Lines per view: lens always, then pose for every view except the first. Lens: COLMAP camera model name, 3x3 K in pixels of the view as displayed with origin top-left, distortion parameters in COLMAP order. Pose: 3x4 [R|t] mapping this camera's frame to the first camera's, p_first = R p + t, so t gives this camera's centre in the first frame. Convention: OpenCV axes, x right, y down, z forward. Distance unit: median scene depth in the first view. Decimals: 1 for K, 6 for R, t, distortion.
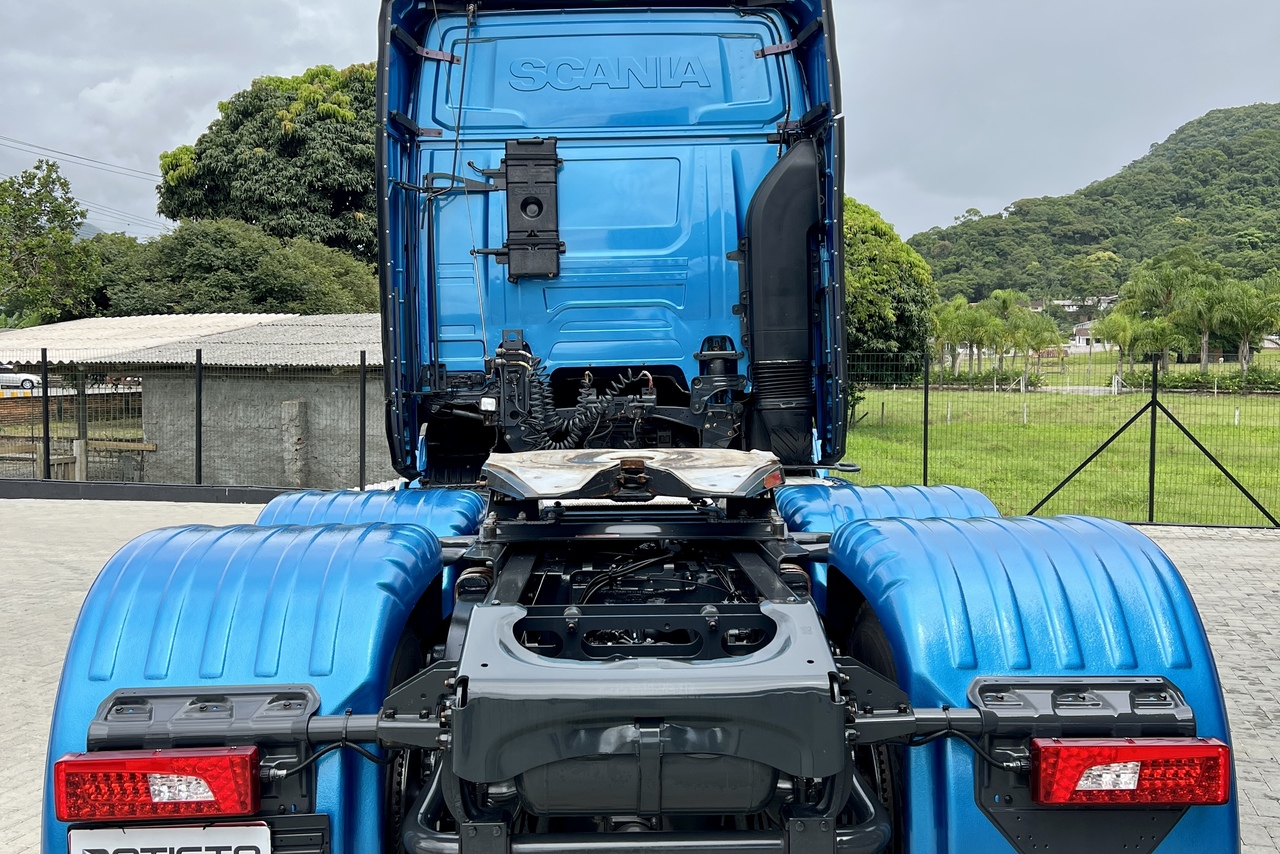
lens RADIAL K [[1274.2, 0, 625.3], [0, 1274.2, 446.3], [0, 0, 1]] dist [0.061807, 0.000000]
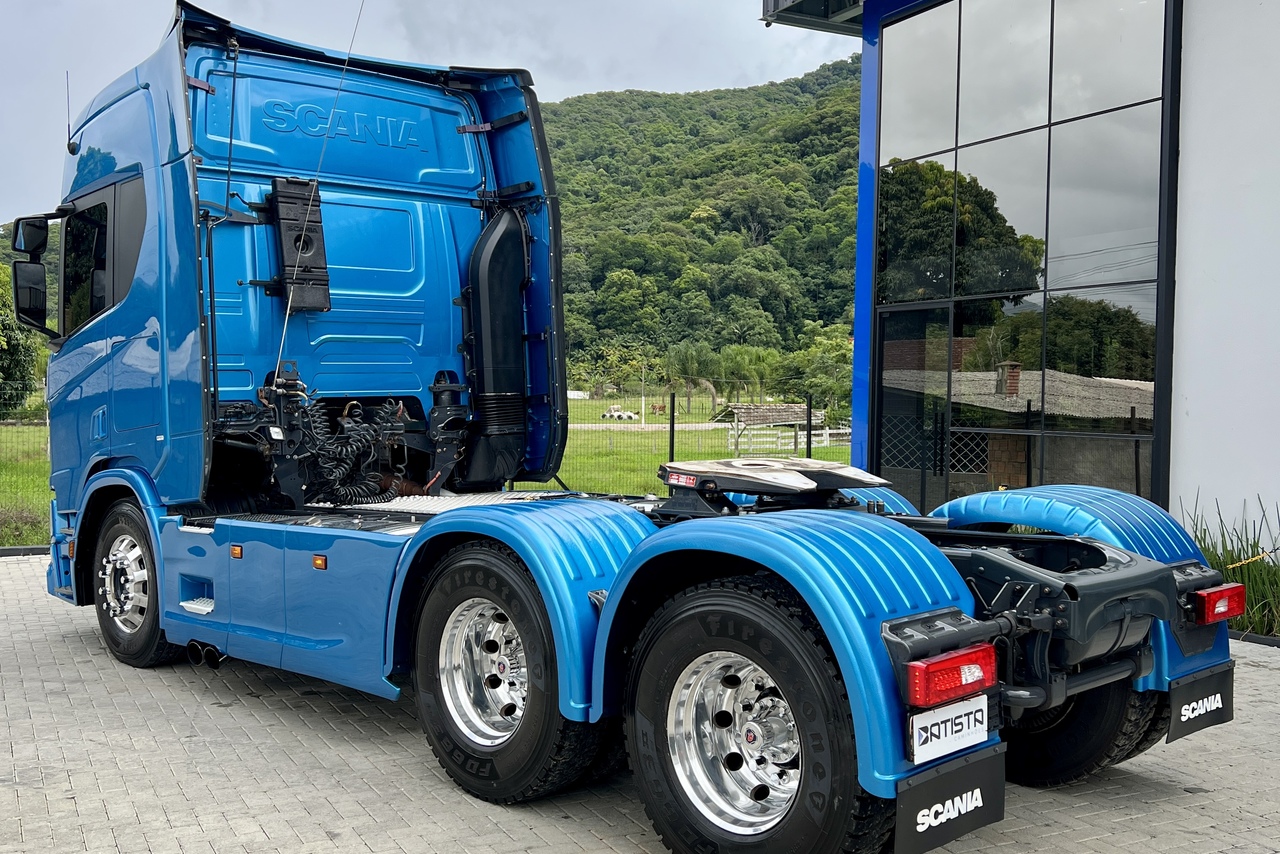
lens RADIAL K [[1274.2, 0, 634.8], [0, 1274.2, 425.8], [0, 0, 1]] dist [0.061807, 0.000000]
pose [[0.722720, -0.011146, 0.691051, -0.588658], [0.040309, 0.998848, -0.026045, -0.000536], [-0.689964, 0.046679, 0.722337, 0.060714]]
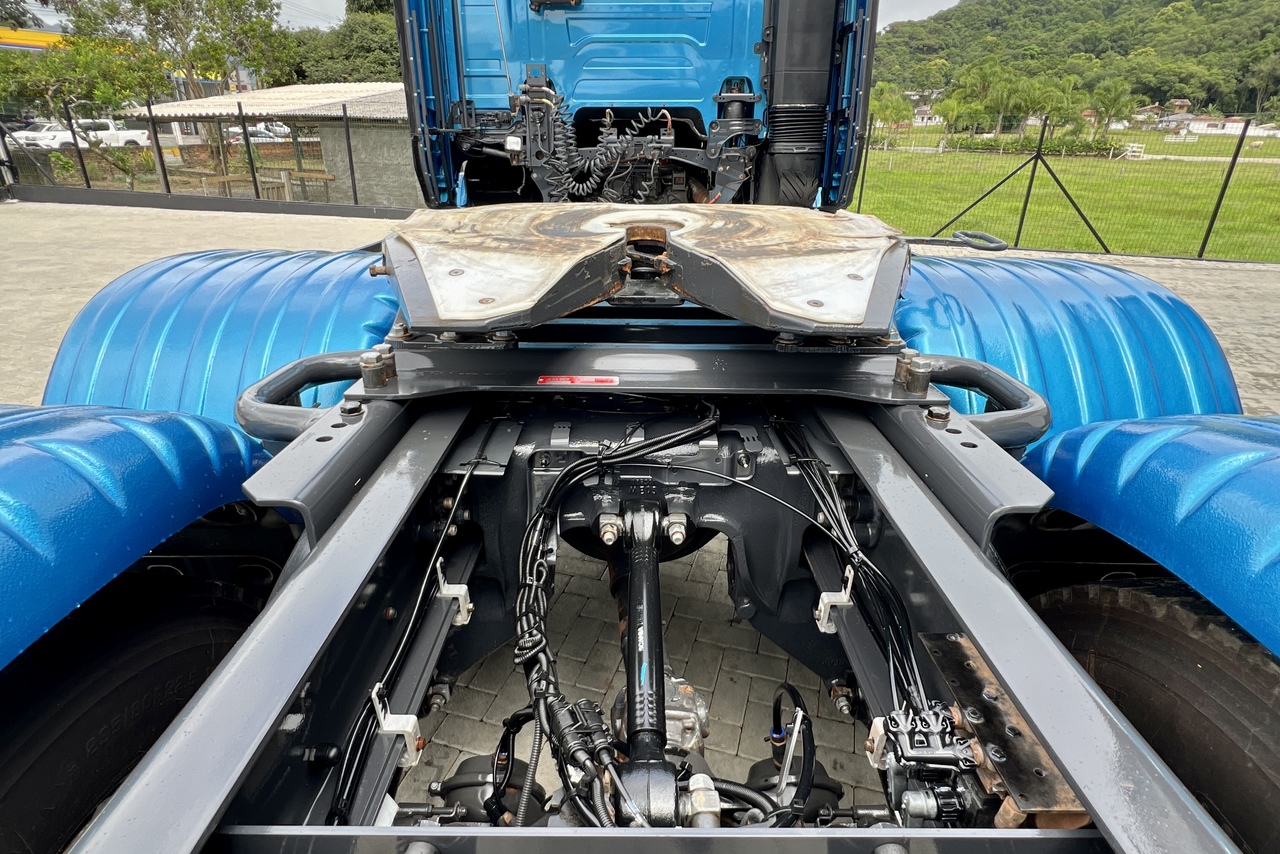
lens RADIAL K [[666.9, 0, 631.9], [0, 666.9, 420.2], [0, 0, 1]] dist [-0.001855, 0.003663]
pose [[0.999645, 0.023105, -0.013246, 0.002012], [-0.017230, 0.940305, 0.339897, -0.006644], [0.020309, -0.339548, 0.940370, 0.395543]]
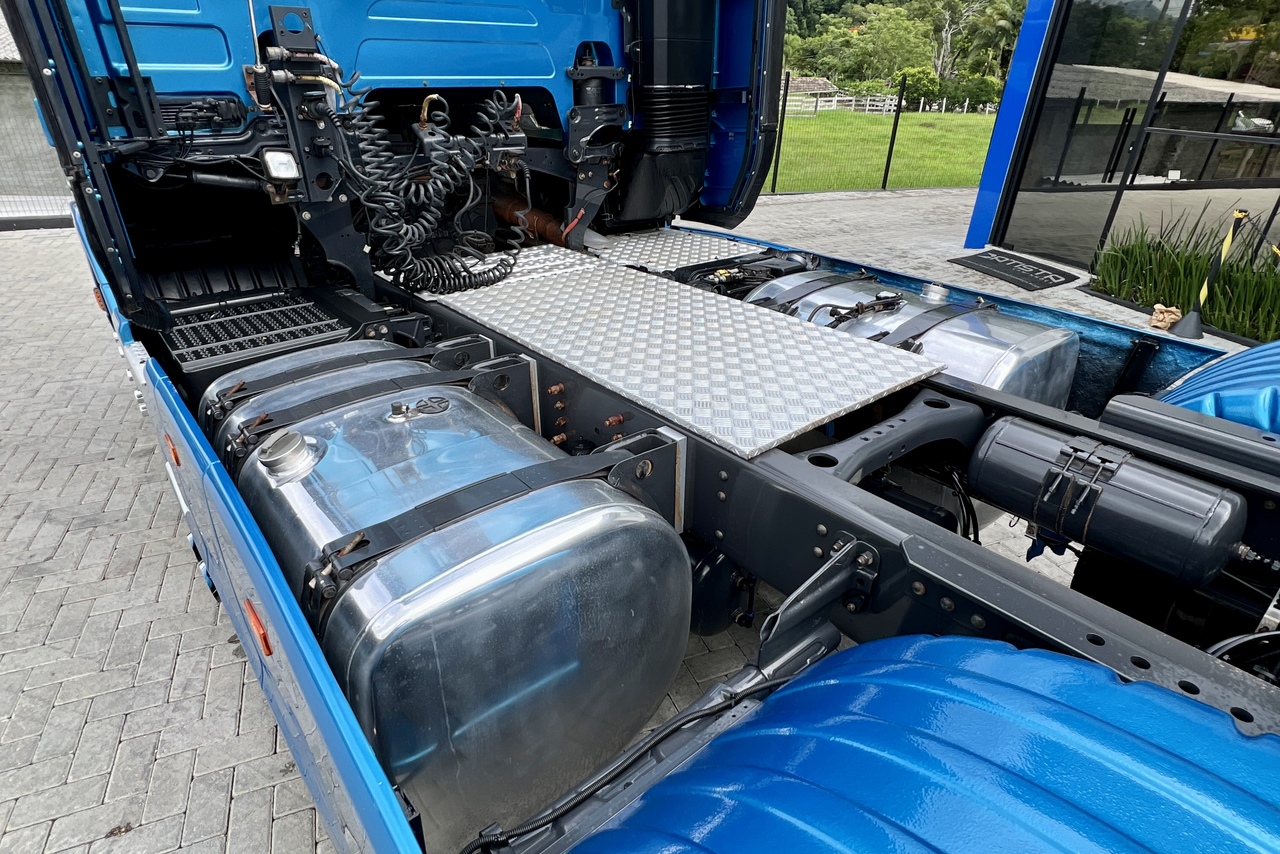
lens RADIAL K [[666.9, 0, 638.4], [0, 666.9, 430.6], [0, 0, 1]] dist [-0.001855, 0.003663]
pose [[0.774708, -0.278912, 0.567482, -0.177168], [0.004736, 0.899995, 0.435873, -0.052611], [-0.632301, -0.334987, 0.698555, 0.645349]]
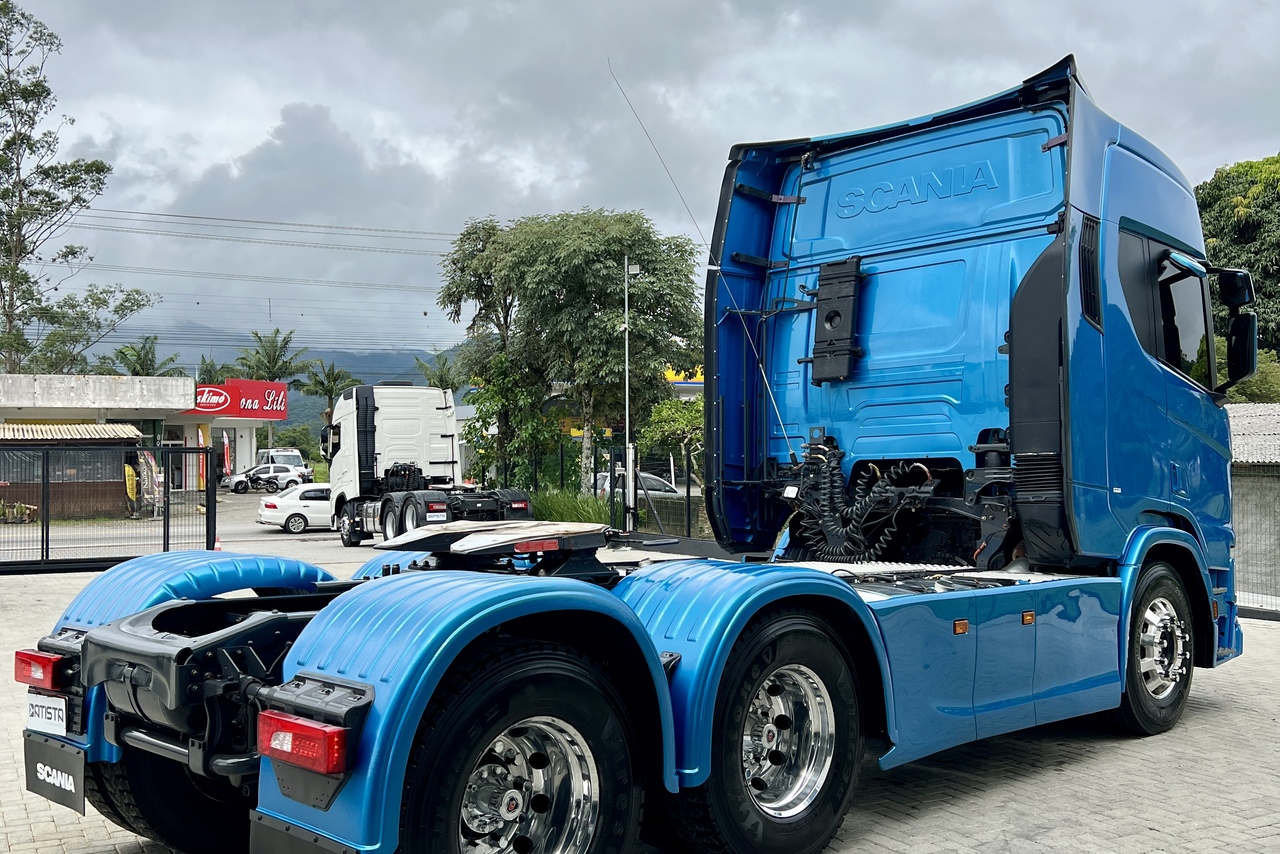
lens RADIAL K [[1274.2, 0, 635.4], [0, 1274.2, 425.4], [0, 0, 1]] dist [0.061807, 0.000000]
pose [[0.685679, -0.024065, -0.727507, 0.612776], [-0.041973, 0.996483, -0.072522, -0.003355], [0.726693, 0.080262, 0.682257, 0.101165]]
